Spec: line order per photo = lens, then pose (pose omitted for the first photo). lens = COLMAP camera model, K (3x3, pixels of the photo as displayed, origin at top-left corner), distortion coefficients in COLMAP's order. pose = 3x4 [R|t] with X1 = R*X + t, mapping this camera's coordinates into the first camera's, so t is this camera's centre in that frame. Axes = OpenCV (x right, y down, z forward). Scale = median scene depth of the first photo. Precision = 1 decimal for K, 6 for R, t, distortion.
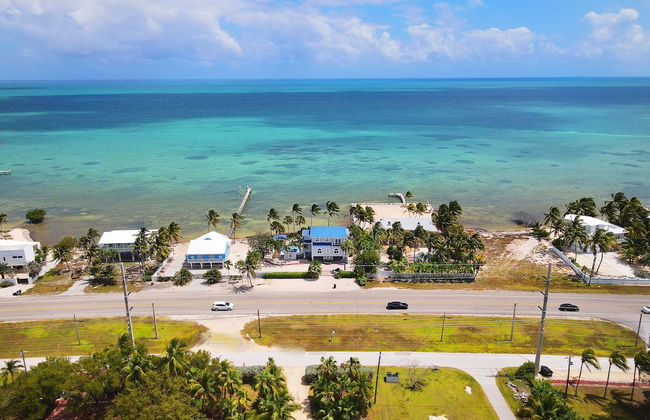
lens RADIAL K [[480.5, 0, 325.0], [0, 480.5, 210.0], [0, 0, 1]] dist [0.005428, 0.010939]
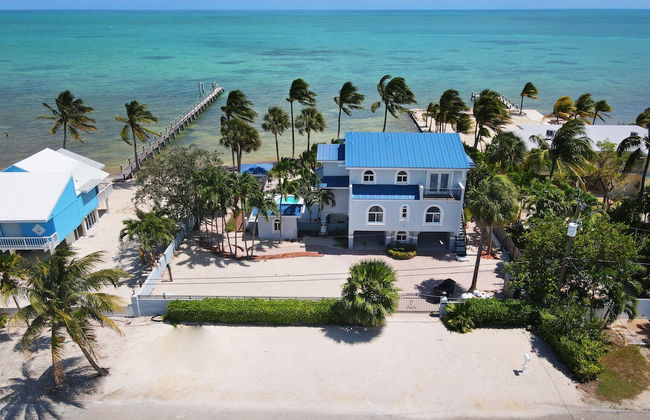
lens RADIAL K [[480.5, 0, 325.0], [0, 480.5, 210.0], [0, 0, 1]] dist [0.005428, 0.010939]
pose [[0.999798, 0.011406, -0.016567, -0.036980], [-0.009372, 0.992964, 0.118044, 0.048108], [0.017797, -0.117865, 0.992870, 0.698397]]
